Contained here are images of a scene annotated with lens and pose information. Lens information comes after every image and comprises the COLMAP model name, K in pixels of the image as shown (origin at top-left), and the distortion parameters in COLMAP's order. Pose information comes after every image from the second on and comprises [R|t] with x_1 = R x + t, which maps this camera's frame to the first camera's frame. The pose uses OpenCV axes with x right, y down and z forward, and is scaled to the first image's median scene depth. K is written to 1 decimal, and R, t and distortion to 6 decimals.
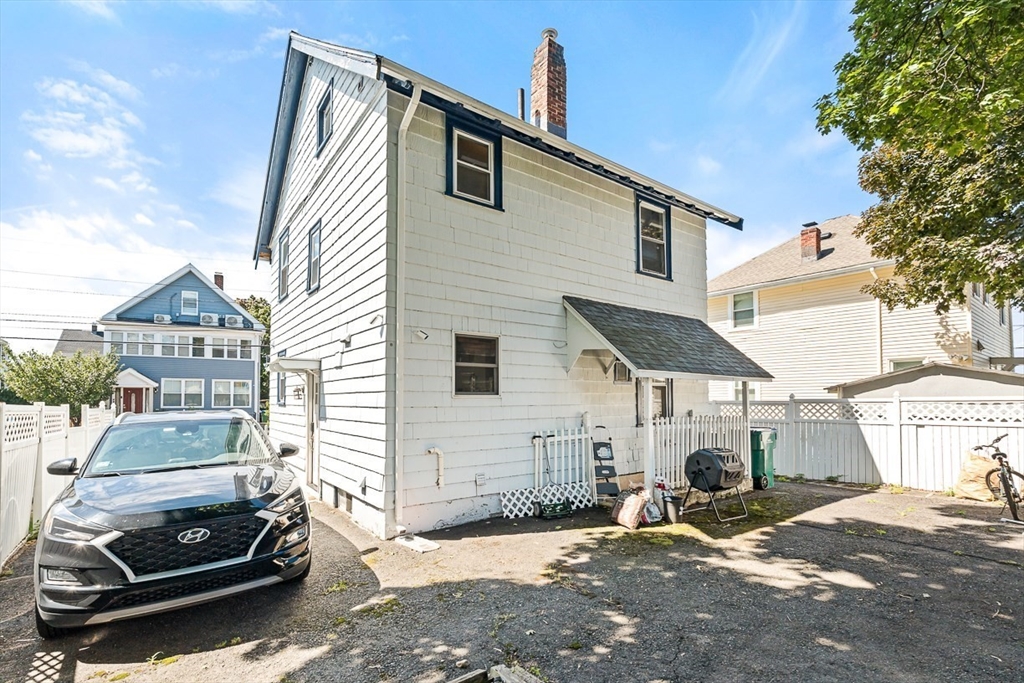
lens RADIAL K [[463.0, 0, 512.0], [0, 463.0, 380.7], [0, 0, 1]] dist [0.000052, -0.000015]
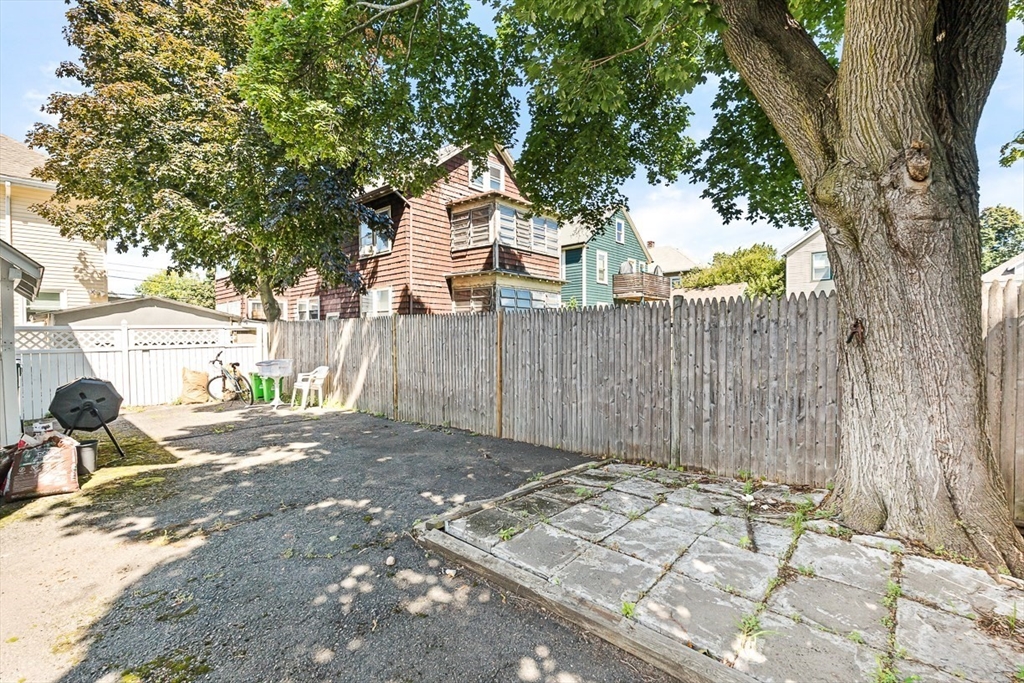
lens RADIAL K [[459.9, 0, 512.0], [0, 459.9, 341.5], [0, 0, 1]] dist [0.000136, 0.000023]
pose [[-0.186189, -0.006483, 0.982492, -0.613944], [-0.027088, 0.999632, 0.001463, 0.078512], [-0.982140, -0.026342, -0.186297, 0.523124]]
